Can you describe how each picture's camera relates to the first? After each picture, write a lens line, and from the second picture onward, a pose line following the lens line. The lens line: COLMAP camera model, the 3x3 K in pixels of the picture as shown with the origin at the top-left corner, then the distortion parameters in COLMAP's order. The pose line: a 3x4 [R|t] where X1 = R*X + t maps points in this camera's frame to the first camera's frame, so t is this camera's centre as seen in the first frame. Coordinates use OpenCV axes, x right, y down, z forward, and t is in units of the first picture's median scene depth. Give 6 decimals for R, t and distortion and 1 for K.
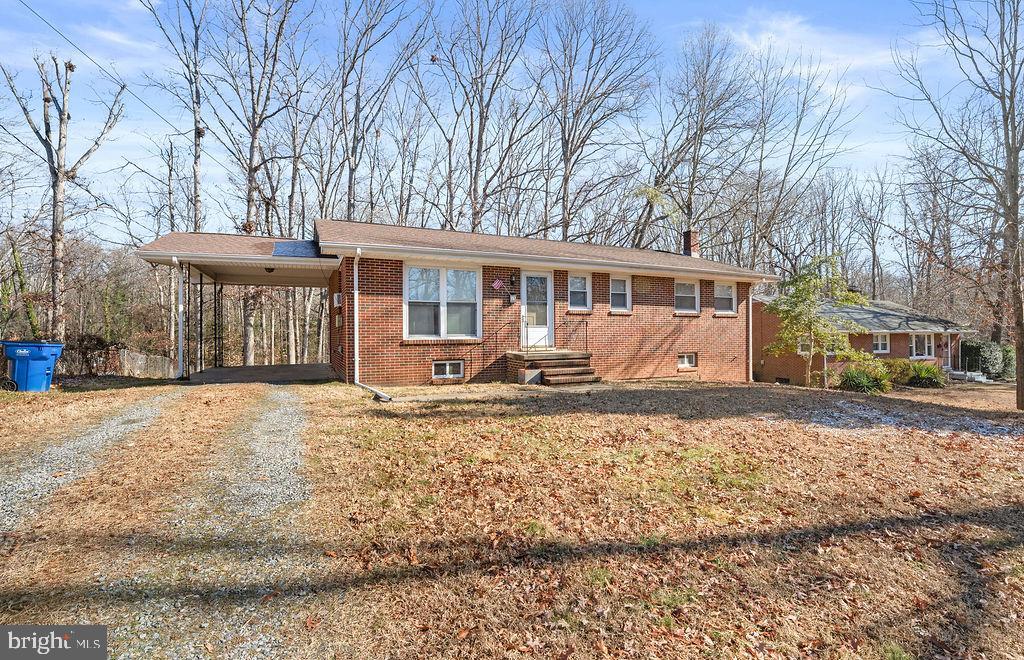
lens RADIAL K [[430.6, 0, 512.0], [0, 430.6, 330.0], [0, 0, 1]] dist [-0.016799, 0.000131]
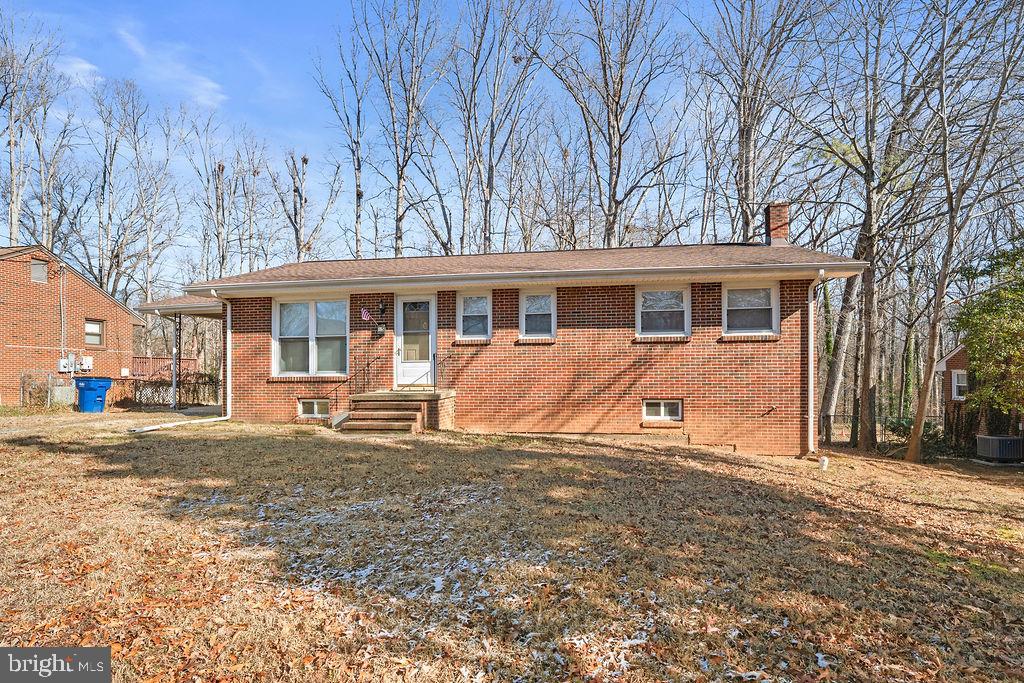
lens RADIAL K [[476.4, 0, 512.3], [0, 476.4, 368.8], [0, 0, 1]] dist [-0.000204, 0.000008]
pose [[0.845854, -0.004808, -0.533392, 0.605305], [0.008274, 0.999957, 0.004106, 0.003493], [0.533350, -0.007886, 0.845858, 0.275336]]
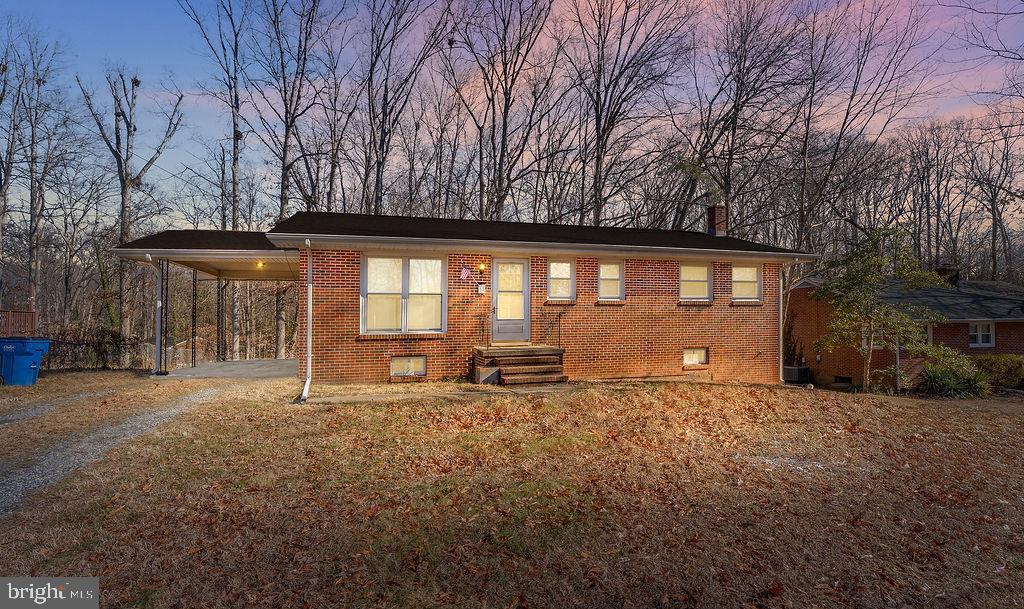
lens RADIAL K [[439.7, 0, 507.8], [0, 439.7, 317.6], [0, 0, 1]] dist [-0.001910, -0.000533]
pose [[0.988112, -0.009579, -0.153437, 0.169112], [0.008541, 0.999936, -0.007421, -0.003545], [0.153498, 0.006022, 0.988131, 0.073721]]
